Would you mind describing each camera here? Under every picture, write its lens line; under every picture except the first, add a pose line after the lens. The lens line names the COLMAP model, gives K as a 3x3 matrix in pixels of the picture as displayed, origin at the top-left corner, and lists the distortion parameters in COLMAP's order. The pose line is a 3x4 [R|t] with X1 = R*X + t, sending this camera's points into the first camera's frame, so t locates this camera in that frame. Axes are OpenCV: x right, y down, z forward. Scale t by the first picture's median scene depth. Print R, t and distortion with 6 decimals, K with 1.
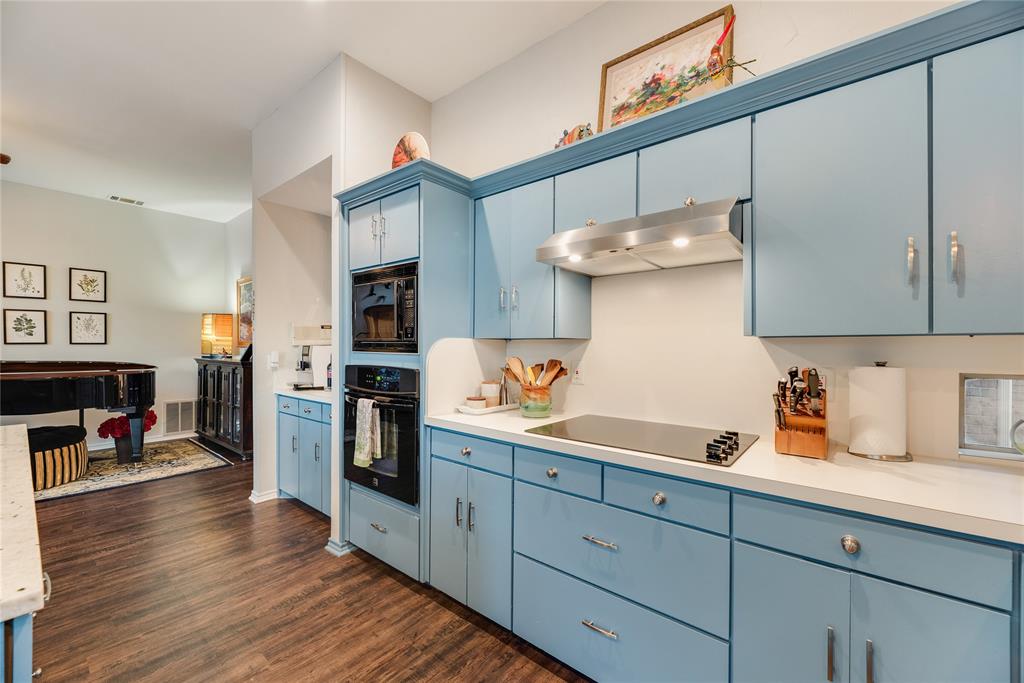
lens RADIAL K [[418.1, 0, 507.8], [0, 418.1, 342.8], [0, 0, 1]] dist [0.001787, -0.000020]
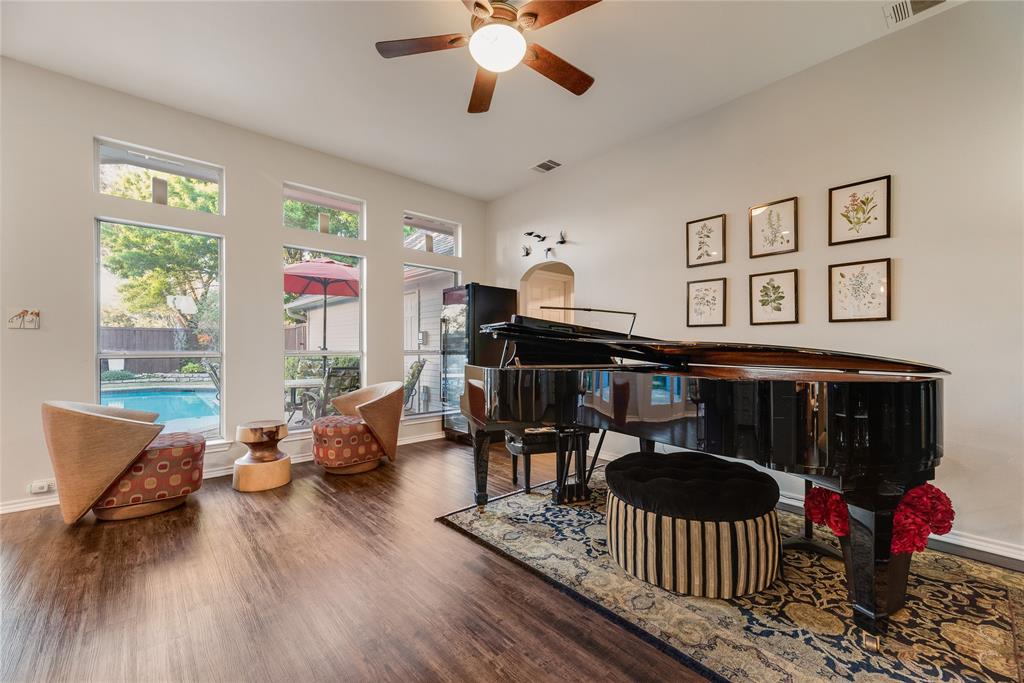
lens RADIAL K [[418.1, 0, 503.9], [0, 418.1, 345.8], [0, 0, 1]] dist [0.001787, -0.000020]
pose [[-0.131278, -0.001362, -0.991345, -0.528374], [0.004365, 0.999989, -0.001952, 0.044303], [0.991336, -0.004584, -0.131271, 0.799376]]
